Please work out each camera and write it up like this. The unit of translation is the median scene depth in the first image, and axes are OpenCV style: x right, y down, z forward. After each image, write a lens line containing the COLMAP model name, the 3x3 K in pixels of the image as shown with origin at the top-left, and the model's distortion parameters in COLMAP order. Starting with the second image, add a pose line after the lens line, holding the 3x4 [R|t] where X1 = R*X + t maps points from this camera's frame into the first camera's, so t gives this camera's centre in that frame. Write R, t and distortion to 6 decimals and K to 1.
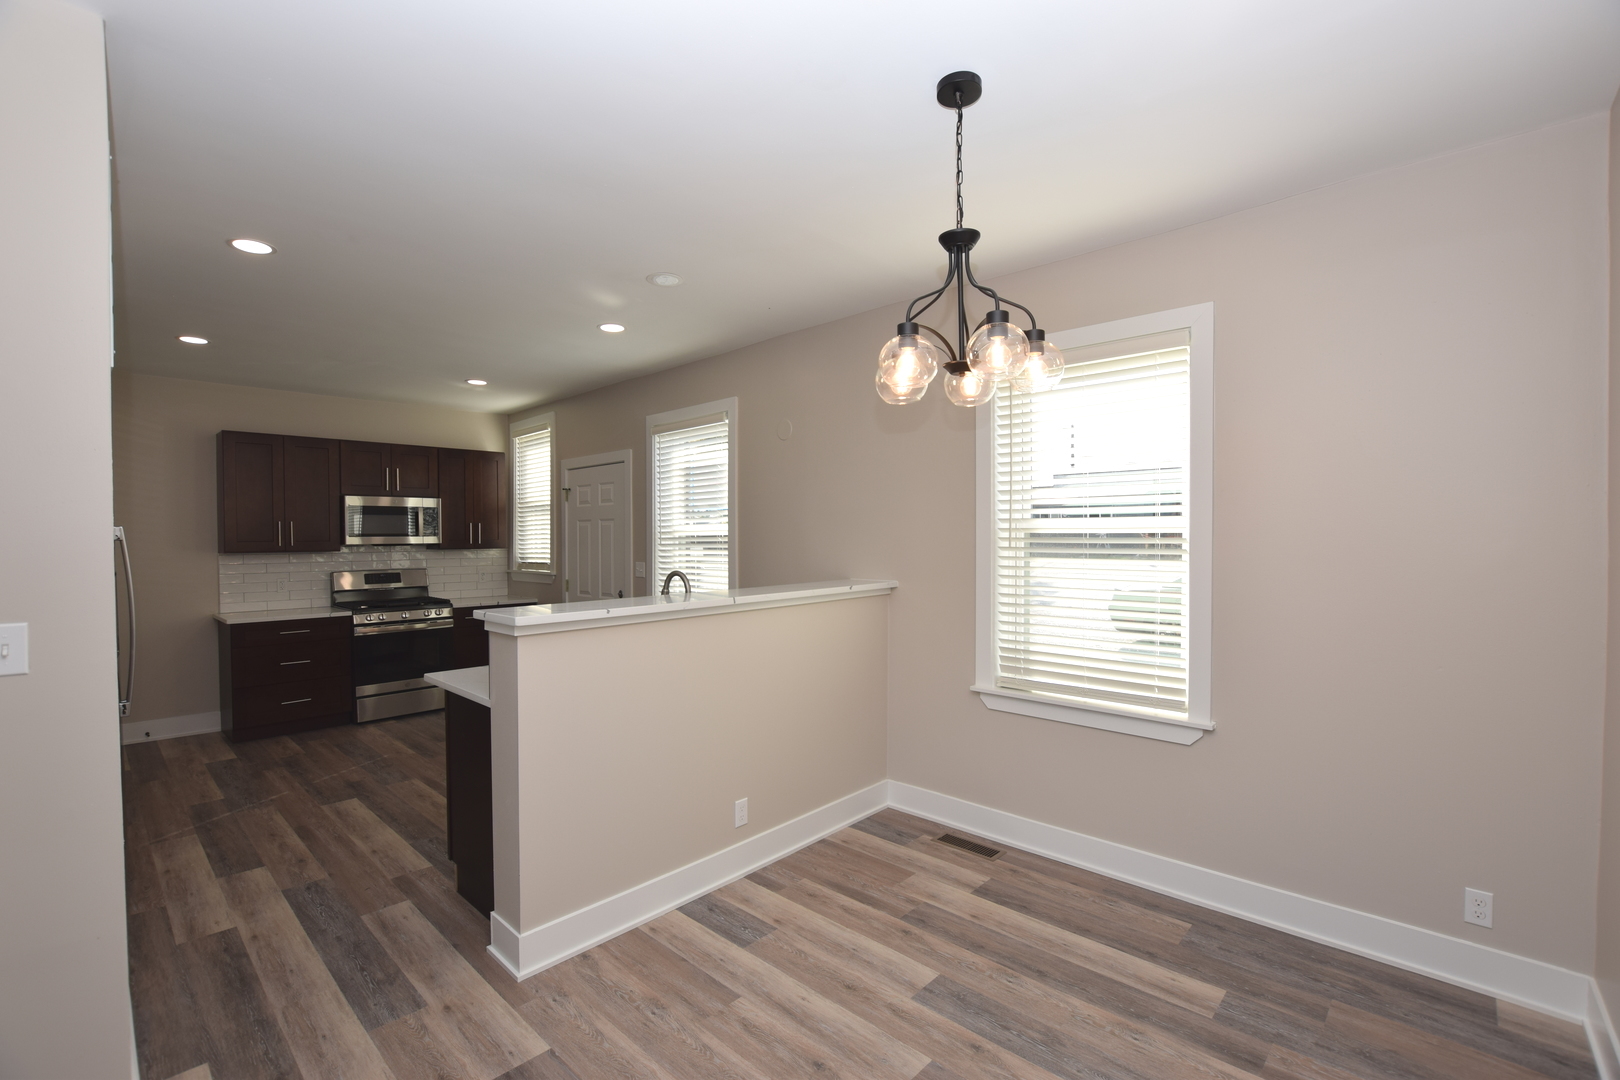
lens RADIAL K [[712.6, 0, 811.6], [0, 712.6, 546.4], [0, 0, 1]] dist [-0.033488, 0.004008]
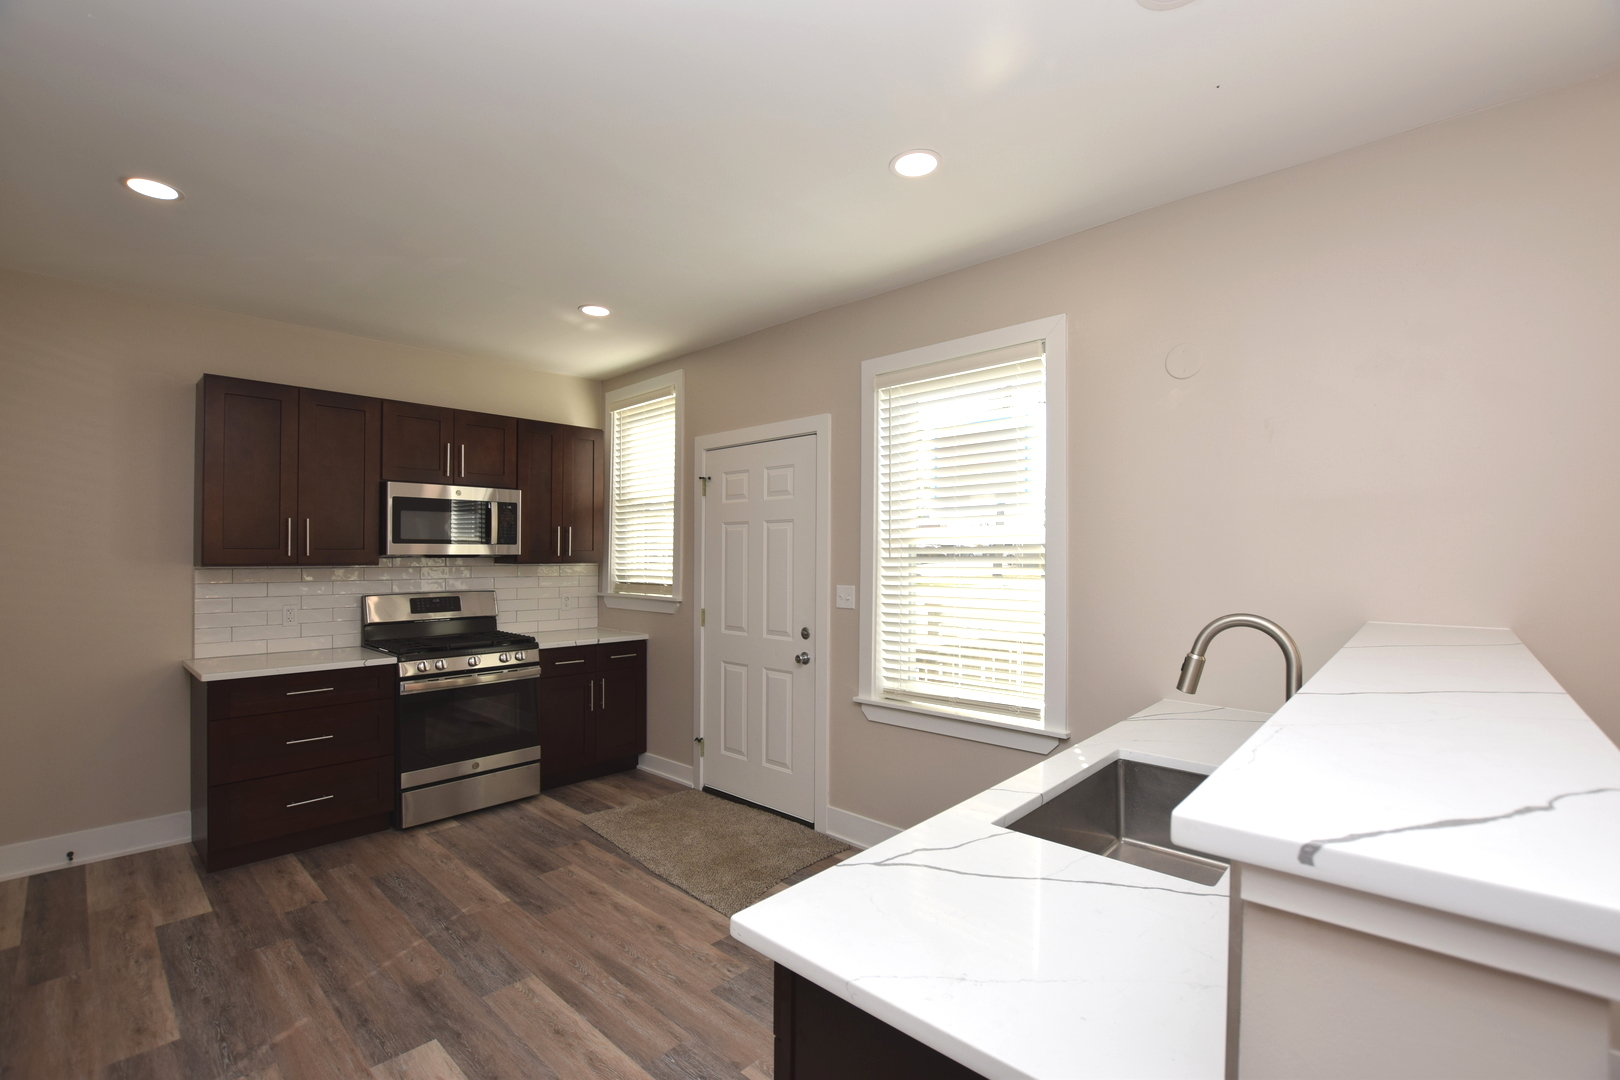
lens RADIAL K [[712.6, 0, 811.6], [0, 712.6, 546.4], [0, 0, 1]] dist [-0.033488, 0.004008]
pose [[0.999963, 0.008065, 0.003008, -0.280116], [-0.007985, 0.999634, -0.025854, 0.003770], [-0.003216, 0.025829, 0.999661, 0.352878]]
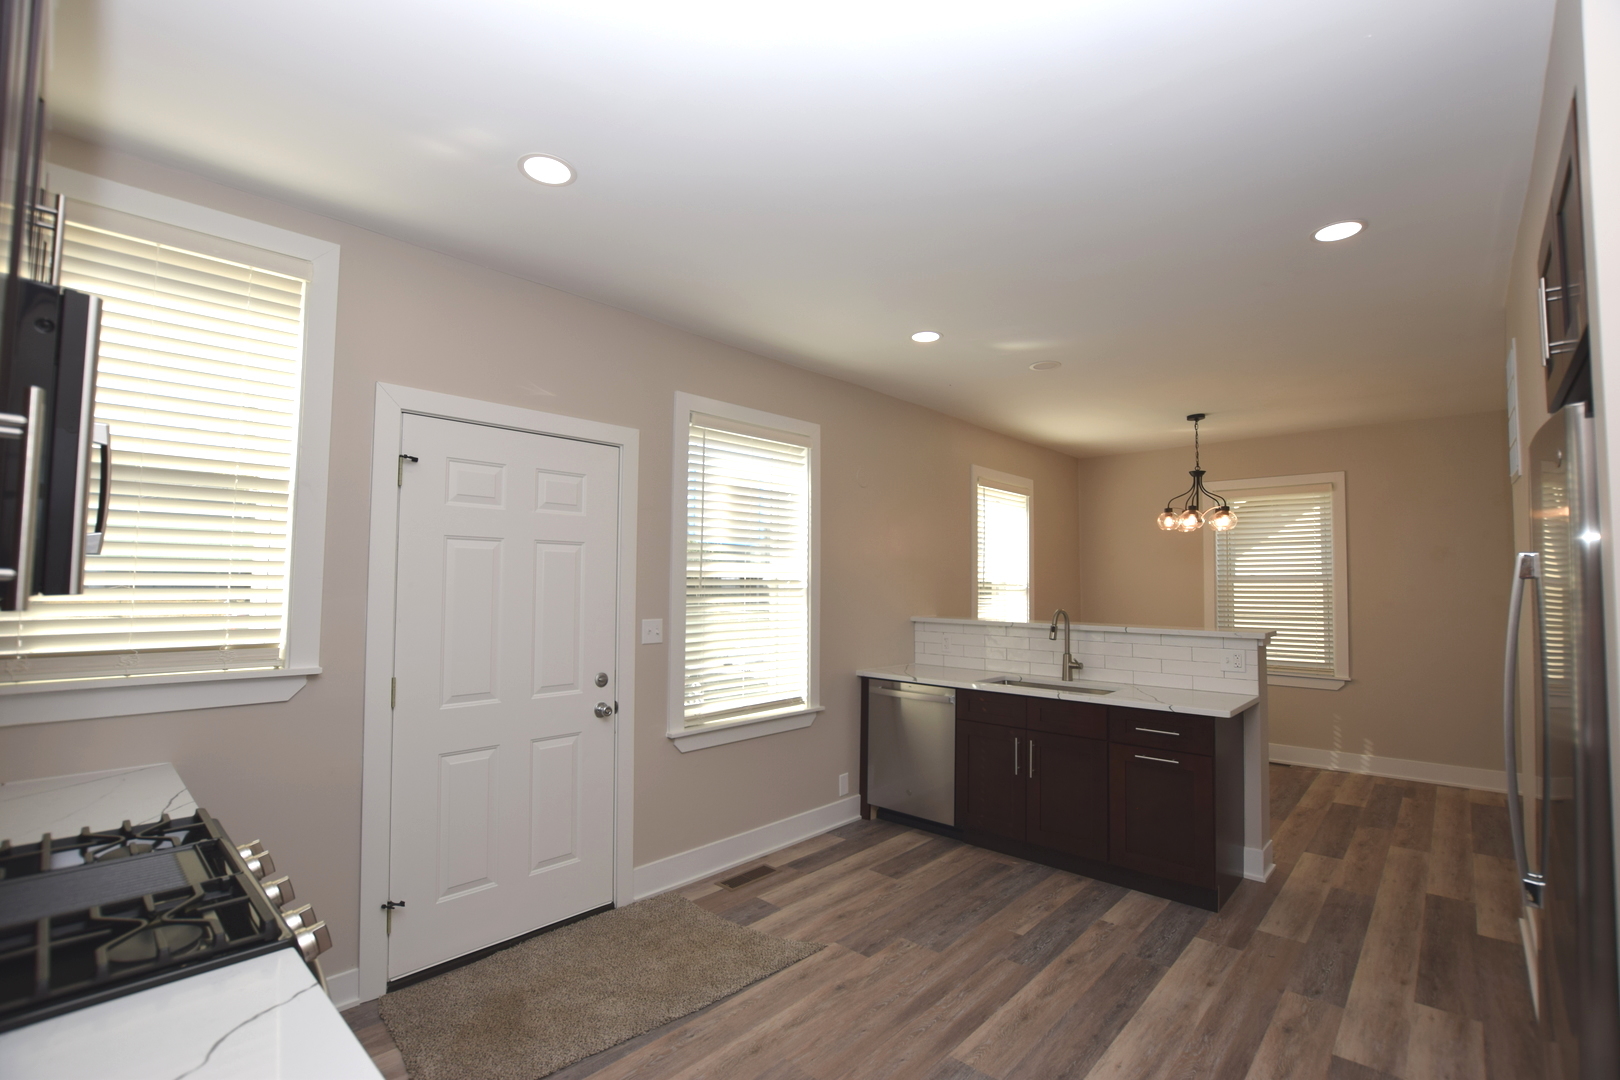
lens RADIAL K [[712.6, 0, 811.6], [0, 712.6, 546.4], [0, 0, 1]] dist [-0.033488, 0.004008]
pose [[-0.003872, 0.059176, 0.998240, -0.872981], [0.008621, 0.998212, -0.059141, -0.002715], [-0.999955, 0.008376, -0.004375, 0.884671]]
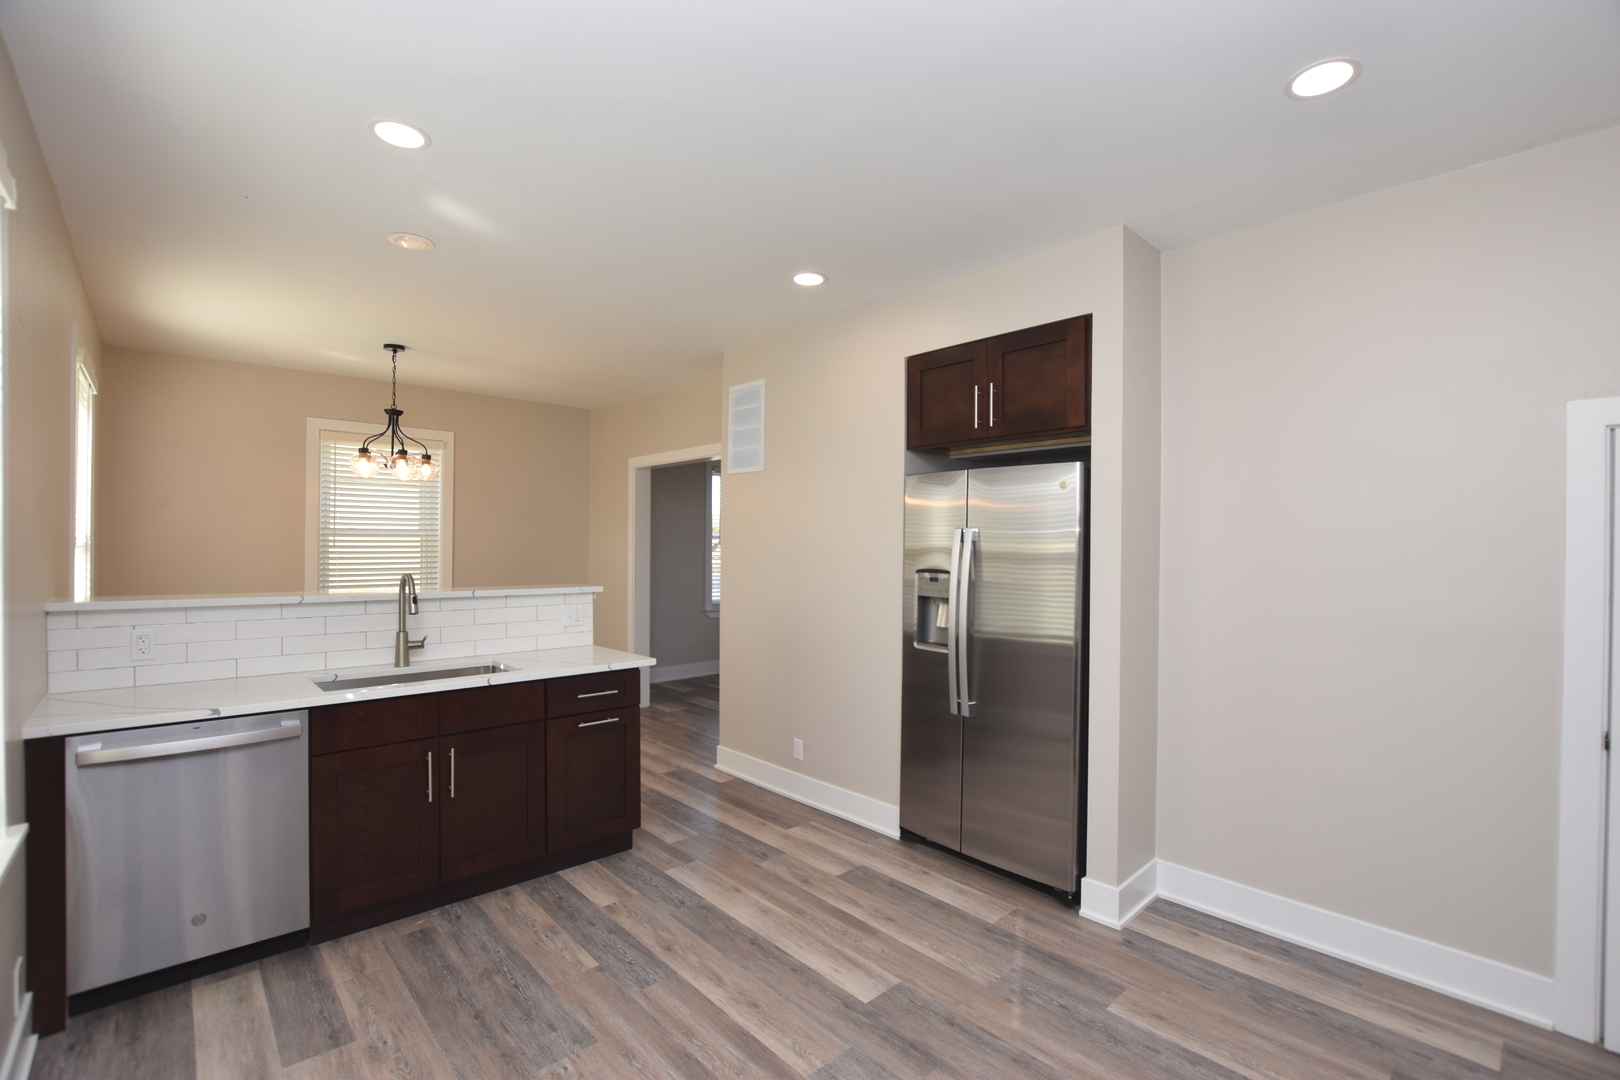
lens RADIAL K [[712.6, 0, 811.6], [0, 712.6, 546.4], [0, 0, 1]] dist [-0.033488, 0.004008]
pose [[-0.997254, -0.003564, 0.073972, -0.482020], [-0.002219, 0.999831, 0.018259, -0.011082], [-0.074025, 0.018045, -0.997093, 1.157197]]
